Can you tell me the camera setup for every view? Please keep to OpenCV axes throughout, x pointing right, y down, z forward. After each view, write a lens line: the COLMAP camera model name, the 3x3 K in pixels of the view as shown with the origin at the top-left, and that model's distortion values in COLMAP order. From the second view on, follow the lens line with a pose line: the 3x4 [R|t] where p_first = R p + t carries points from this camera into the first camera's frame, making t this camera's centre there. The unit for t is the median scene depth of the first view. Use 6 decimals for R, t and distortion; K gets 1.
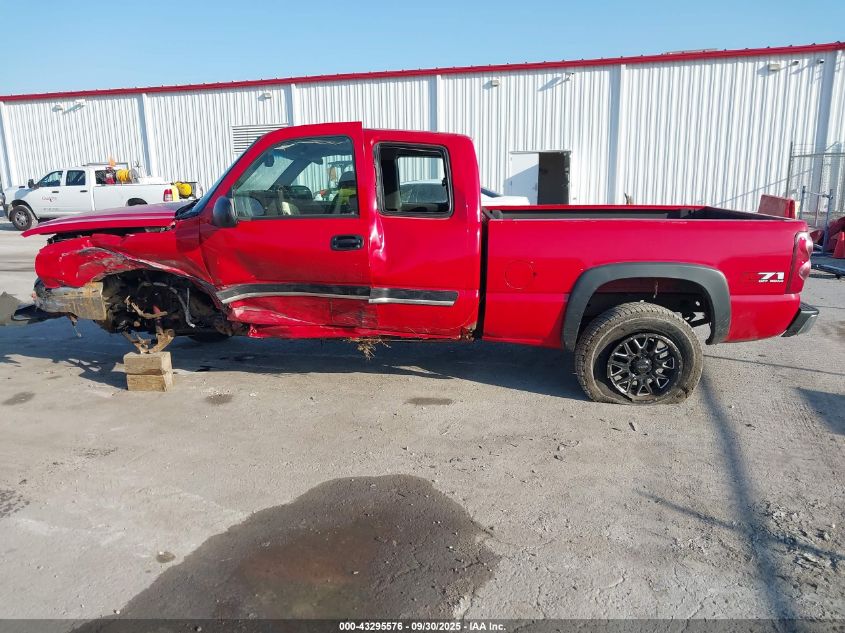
lens RADIAL K [[674.9, 0, 422.3], [0, 674.9, 318.1], [0, 0, 1]] dist [0.007174, -0.021659]
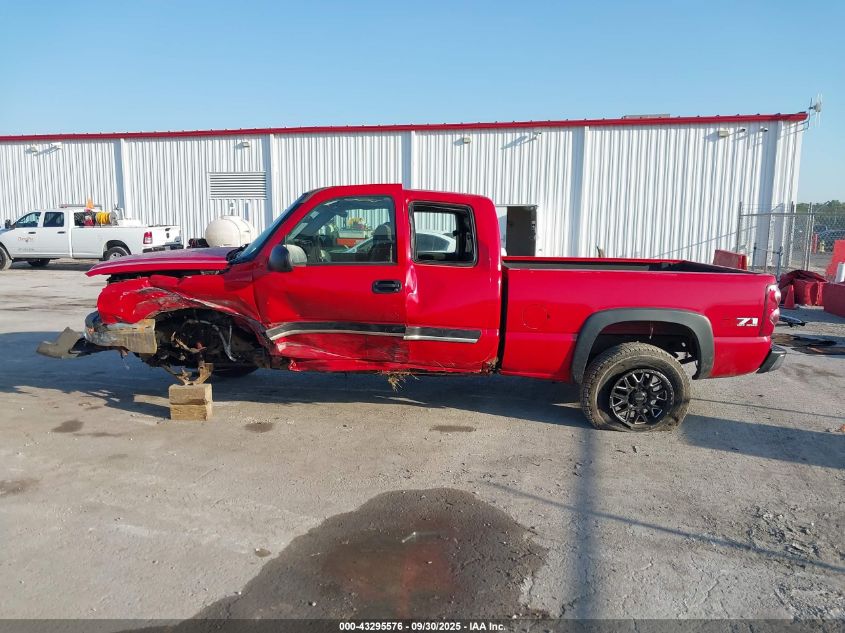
lens RADIAL K [[674.9, 0, 421.5], [0, 674.9, 317.5], [0, 0, 1]] dist [0.007174, -0.021659]
pose [[0.997885, 0.013982, 0.063483, -0.114769], [-0.009526, 0.997504, -0.069958, 0.017683], [-0.064303, 0.069206, 0.995528, -0.125663]]
